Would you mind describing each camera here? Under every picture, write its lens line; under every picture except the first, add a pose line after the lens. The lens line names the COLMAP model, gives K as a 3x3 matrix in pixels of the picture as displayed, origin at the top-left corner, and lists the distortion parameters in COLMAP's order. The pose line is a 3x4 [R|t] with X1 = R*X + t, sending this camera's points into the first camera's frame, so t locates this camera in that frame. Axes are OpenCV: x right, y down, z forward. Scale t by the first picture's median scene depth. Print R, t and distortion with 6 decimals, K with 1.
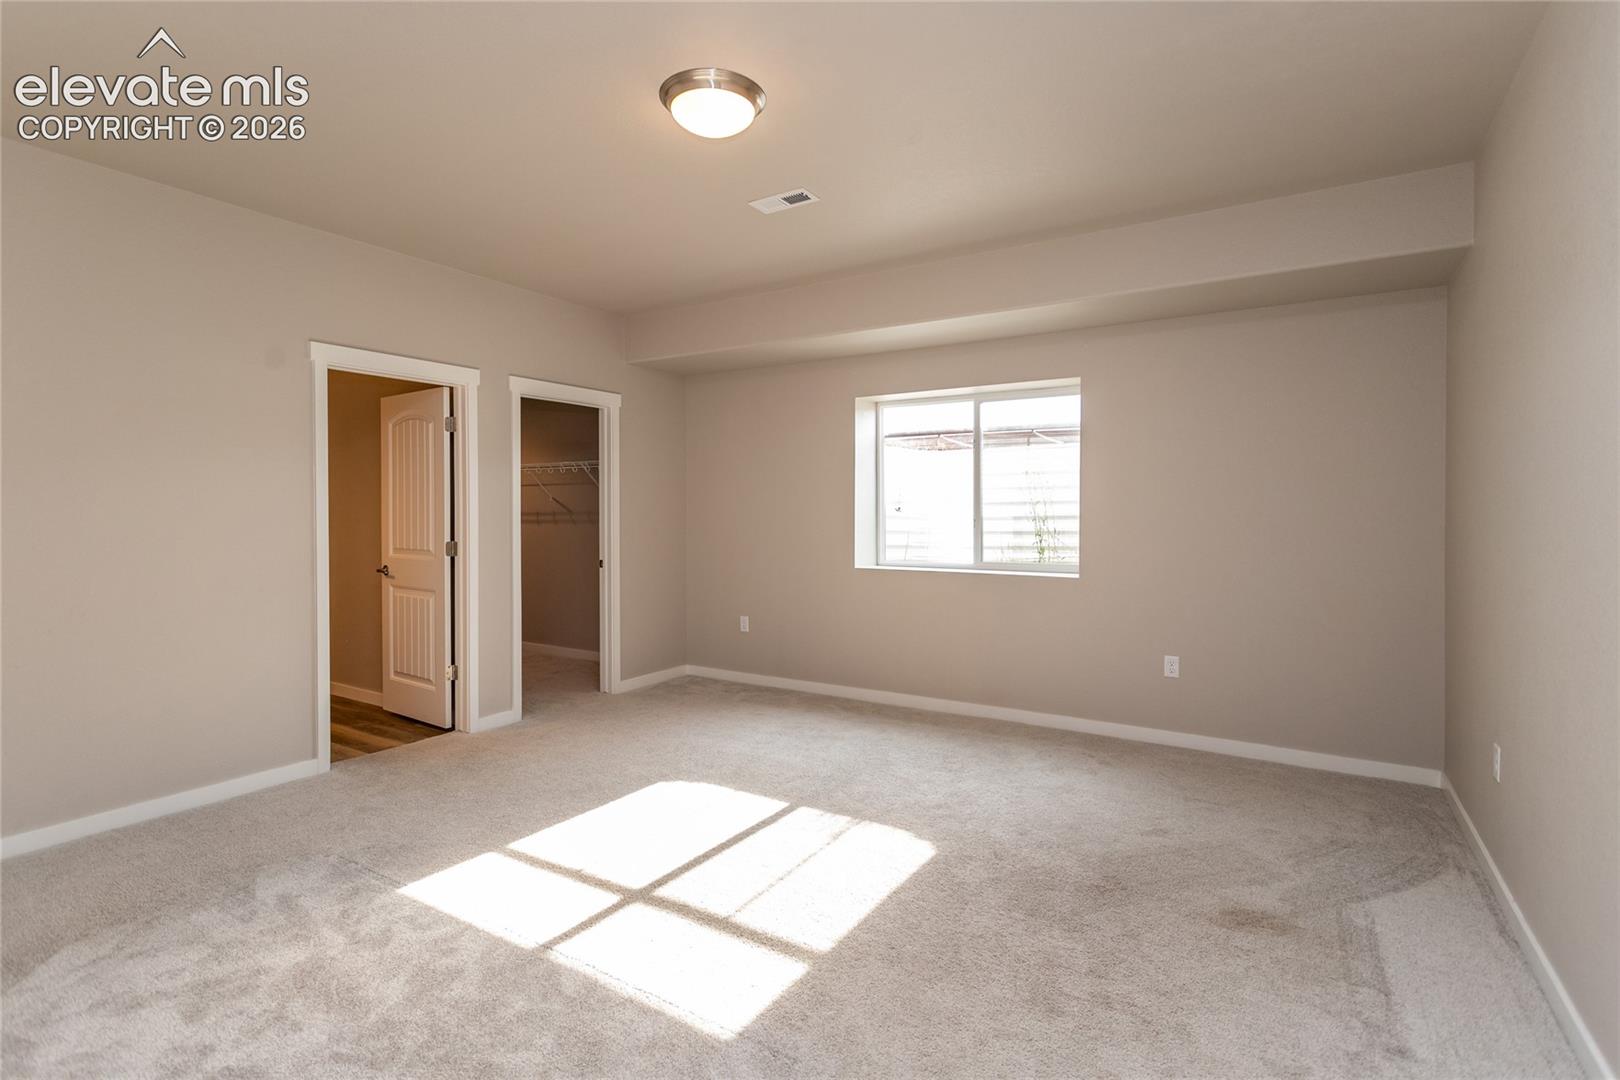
lens RADIAL K [[777.1, 0, 814.4], [0, 777.1, 532.2], [0, 0, 1]] dist [0.001308, 0.001434]
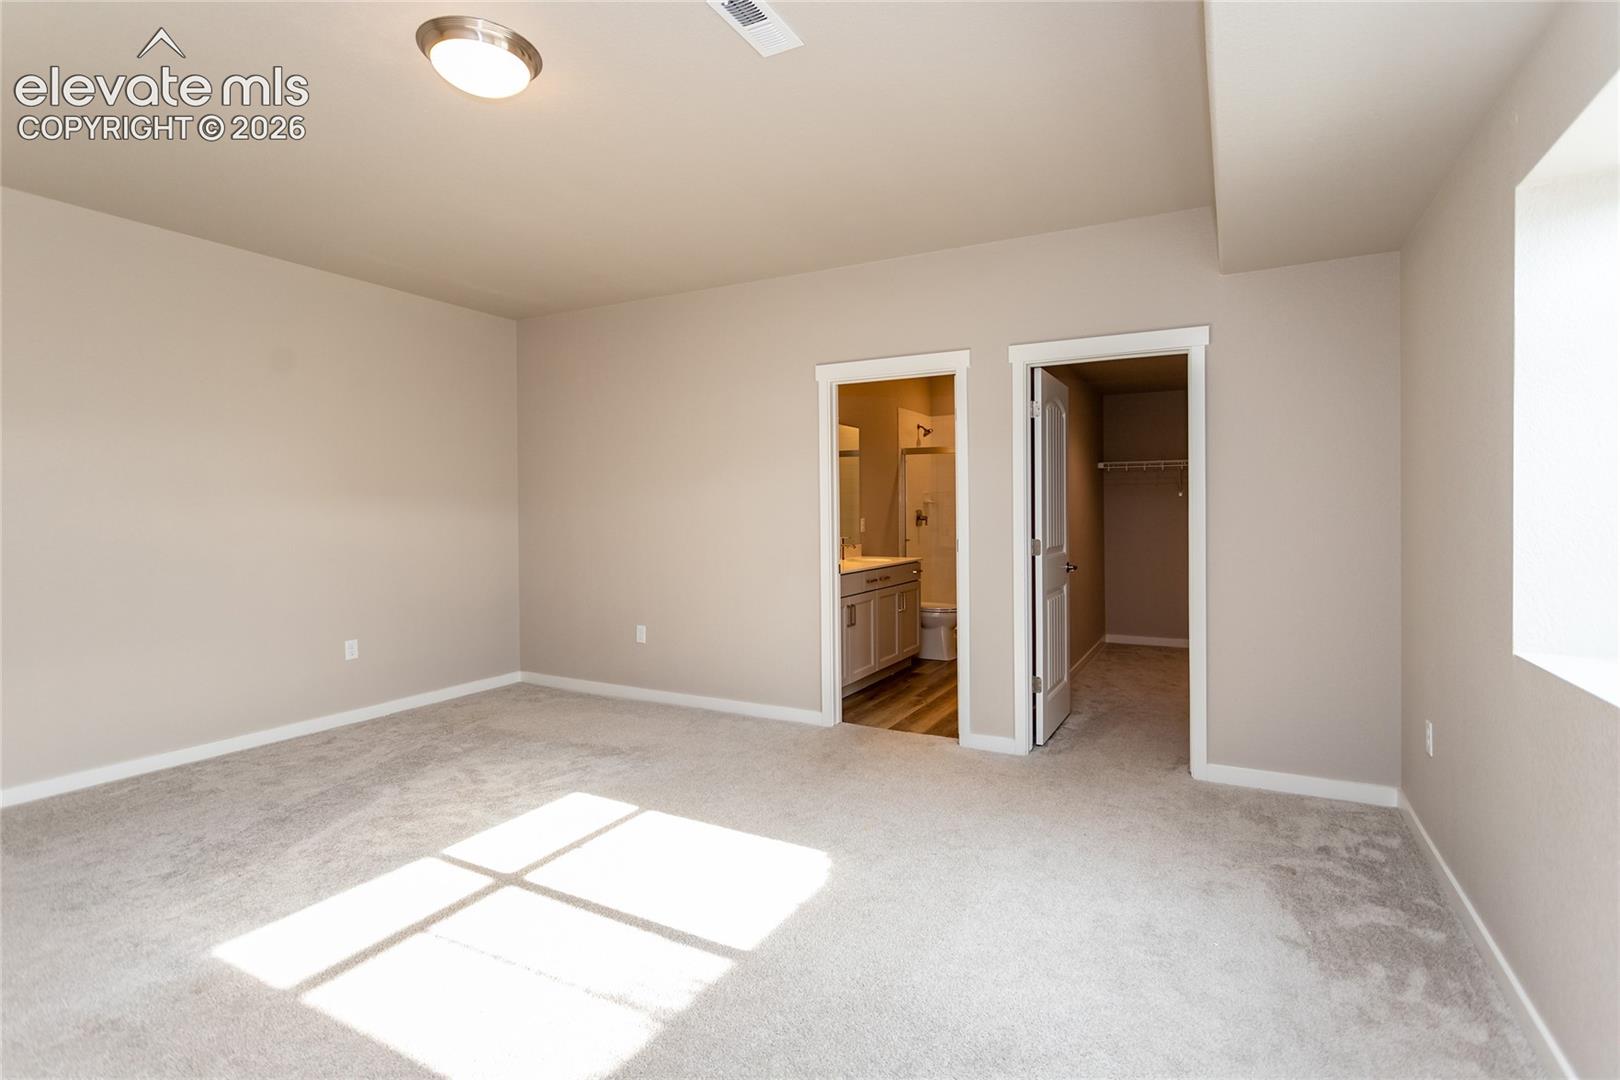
lens RADIAL K [[777.1, 0, 814.7], [0, 777.1, 525.5], [0, 0, 1]] dist [0.001308, 0.001434]
pose [[0.060413, 0.014365, -0.998070, 0.616569], [-0.022387, 0.999664, 0.013033, -0.016069], [0.997922, 0.021556, 0.060715, 1.009777]]
